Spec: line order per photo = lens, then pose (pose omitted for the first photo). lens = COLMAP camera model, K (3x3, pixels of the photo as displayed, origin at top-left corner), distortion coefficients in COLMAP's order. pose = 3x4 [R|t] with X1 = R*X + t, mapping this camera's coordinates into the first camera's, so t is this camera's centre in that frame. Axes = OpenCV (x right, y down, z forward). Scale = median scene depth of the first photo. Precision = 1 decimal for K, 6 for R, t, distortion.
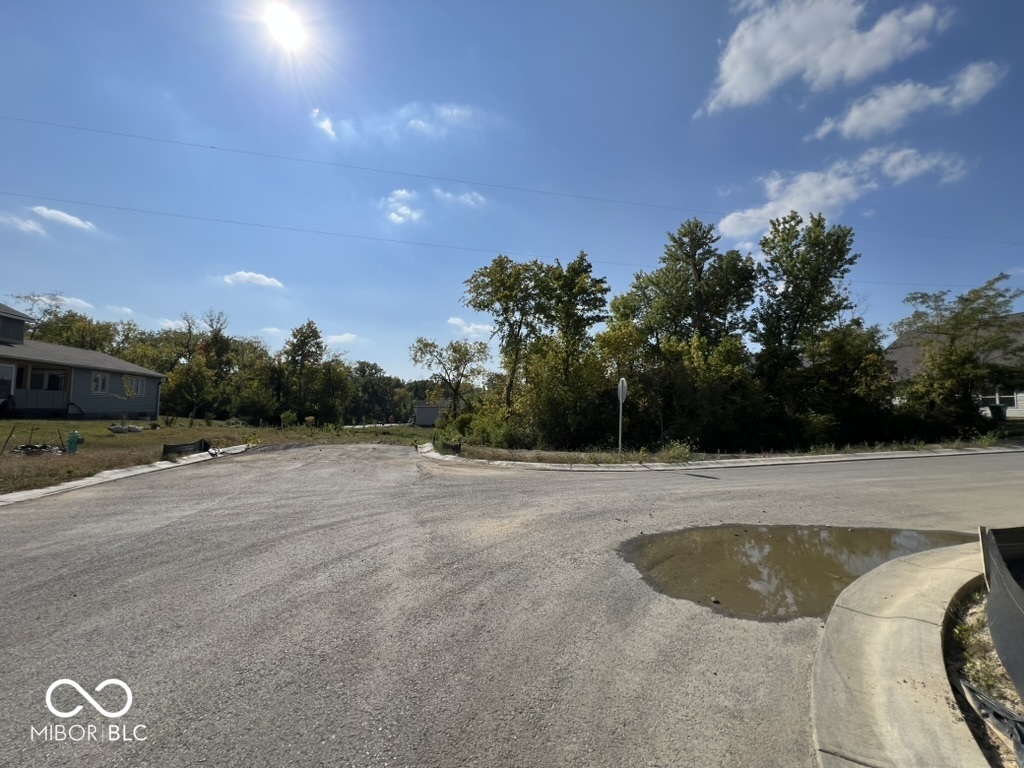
lens RADIAL K [[410.4, 0, 512.5], [0, 410.4, 381.9], [0, 0, 1]] dist [-0.001732, 0.000136]
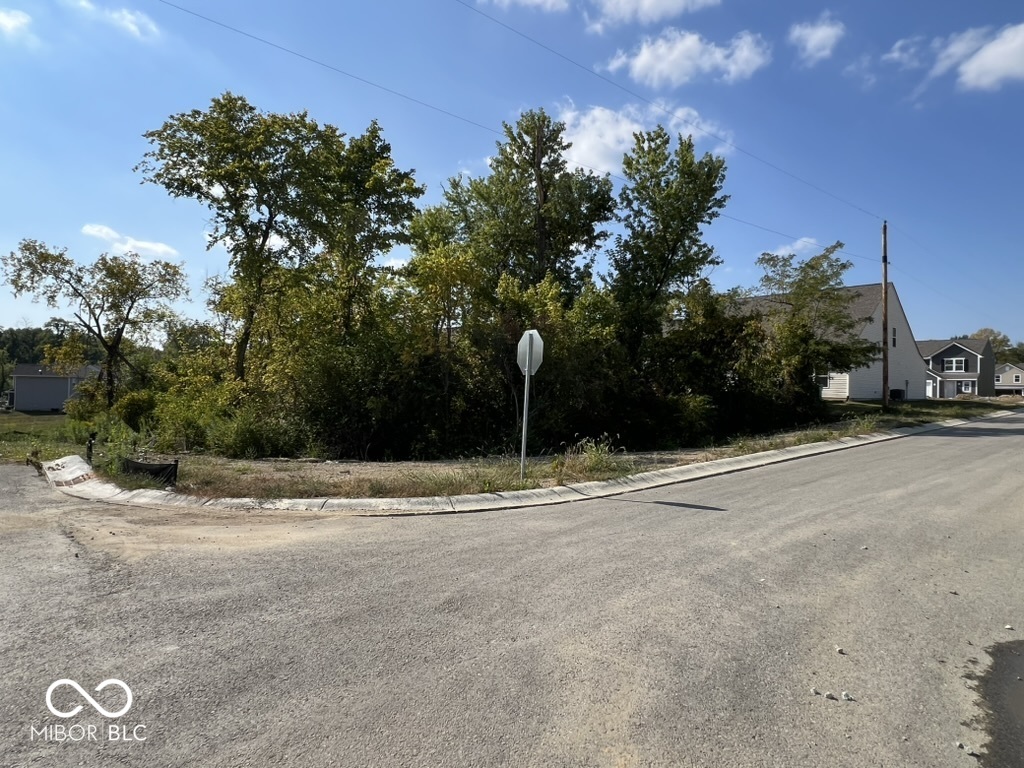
lens RADIAL K [[579.5, 0, 508.3], [0, 579.5, 382.0], [0, 0, 1]] dist [-0.006499, 0.002266]
pose [[0.886940, 0.011915, 0.461730, -0.052042], [-0.040563, 0.997814, 0.052169, 0.009647], [-0.460099, -0.065000, 0.885485, 0.155636]]
